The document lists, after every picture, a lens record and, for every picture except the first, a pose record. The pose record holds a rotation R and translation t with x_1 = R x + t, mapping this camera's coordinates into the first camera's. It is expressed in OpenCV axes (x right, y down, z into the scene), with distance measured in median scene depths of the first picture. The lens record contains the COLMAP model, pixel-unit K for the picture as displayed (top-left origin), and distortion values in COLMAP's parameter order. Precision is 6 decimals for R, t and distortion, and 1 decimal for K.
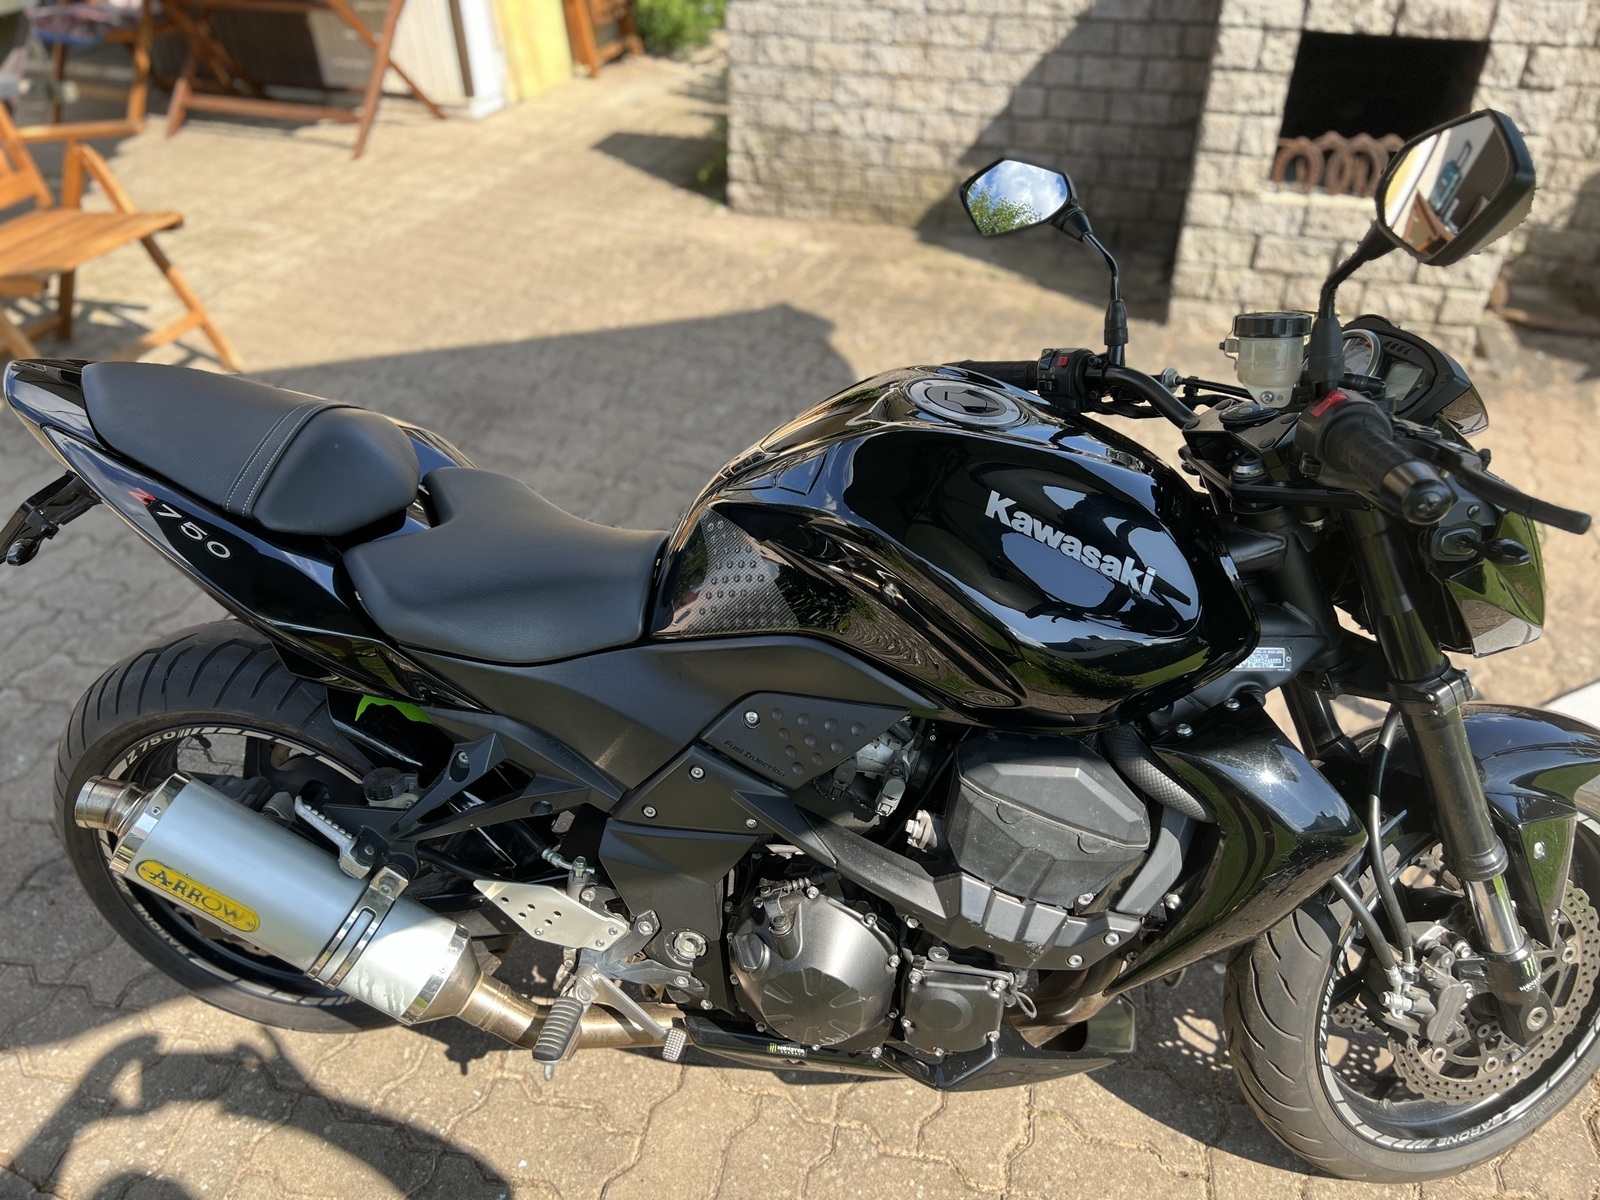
lens RADIAL K [[1231.0, 0, 797.3], [0, 1231.0, 601.6], [0, 0, 1]] dist [0.038046, -0.011902]
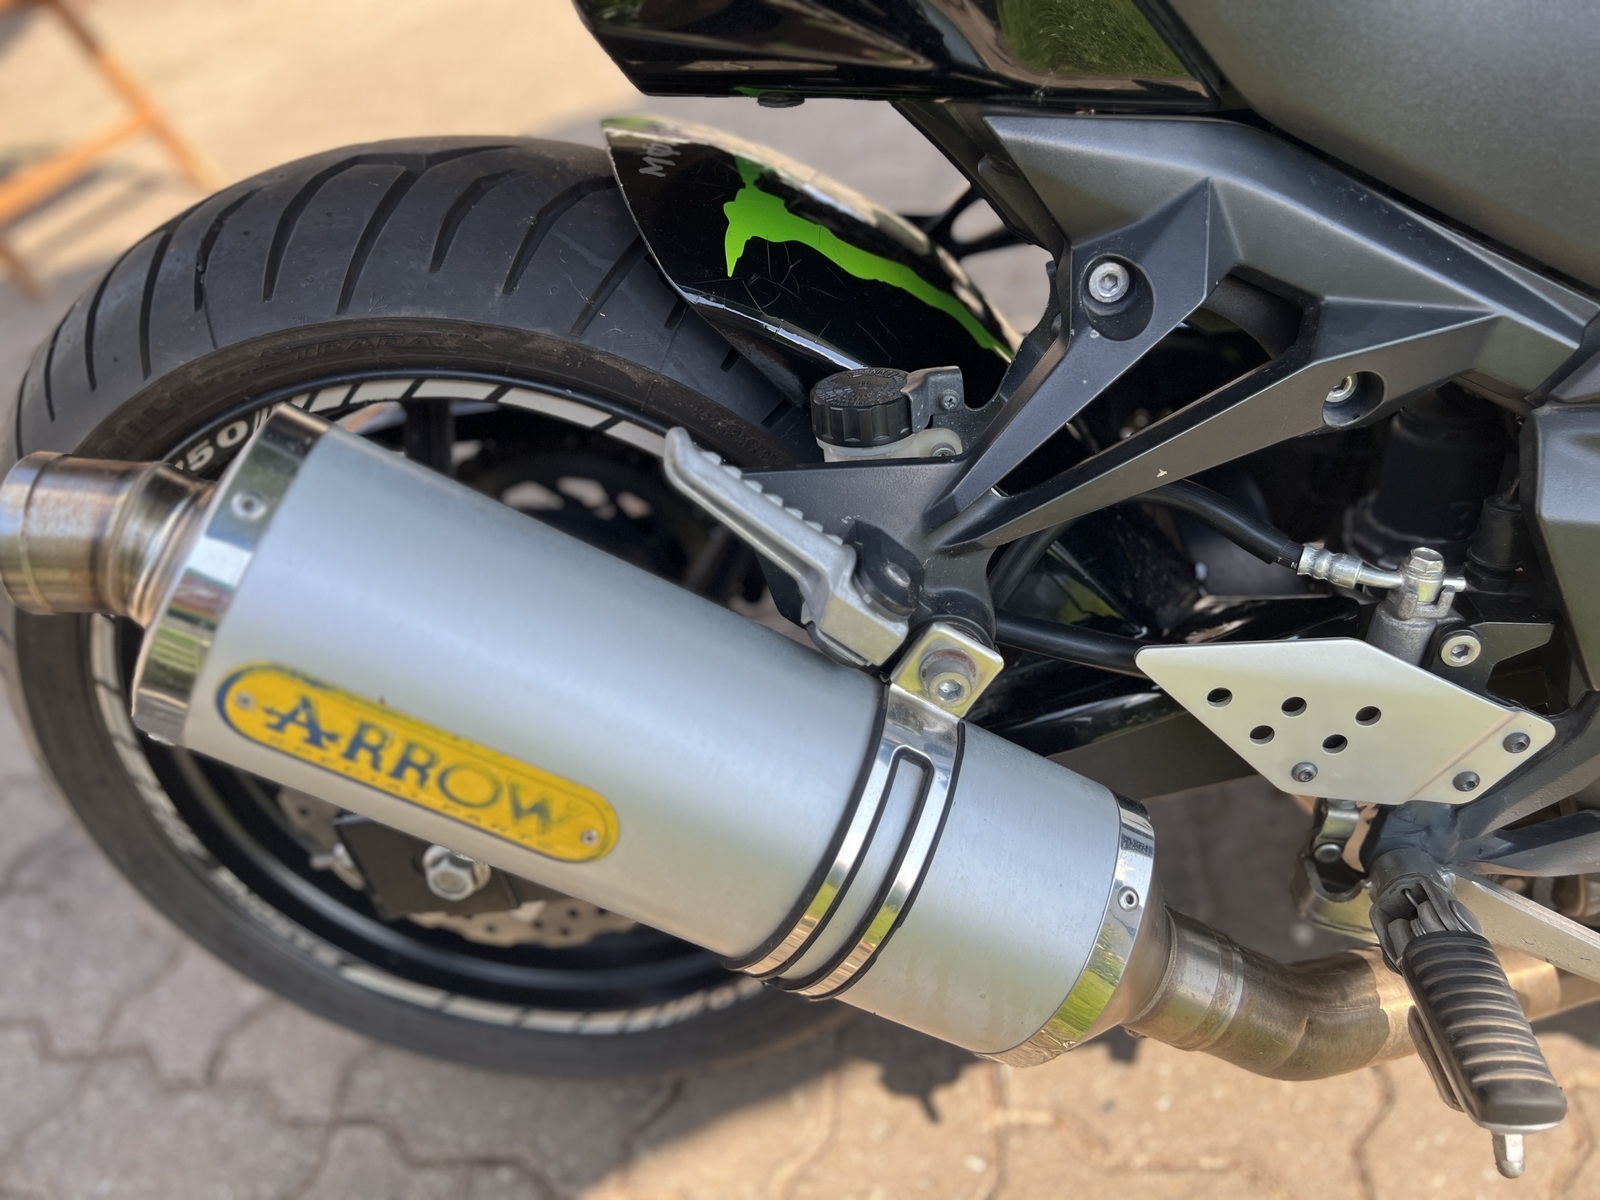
lens RADIAL K [[1231.0, 0, 802.2], [0, 1231.0, 597.3], [0, 0, 1]] dist [0.038046, -0.011902]
pose [[0.989970, -0.141200, -0.004645, -0.352167], [0.141267, 0.988973, 0.044464, 0.179484], [-0.001684, -0.044674, 0.999000, 0.639977]]
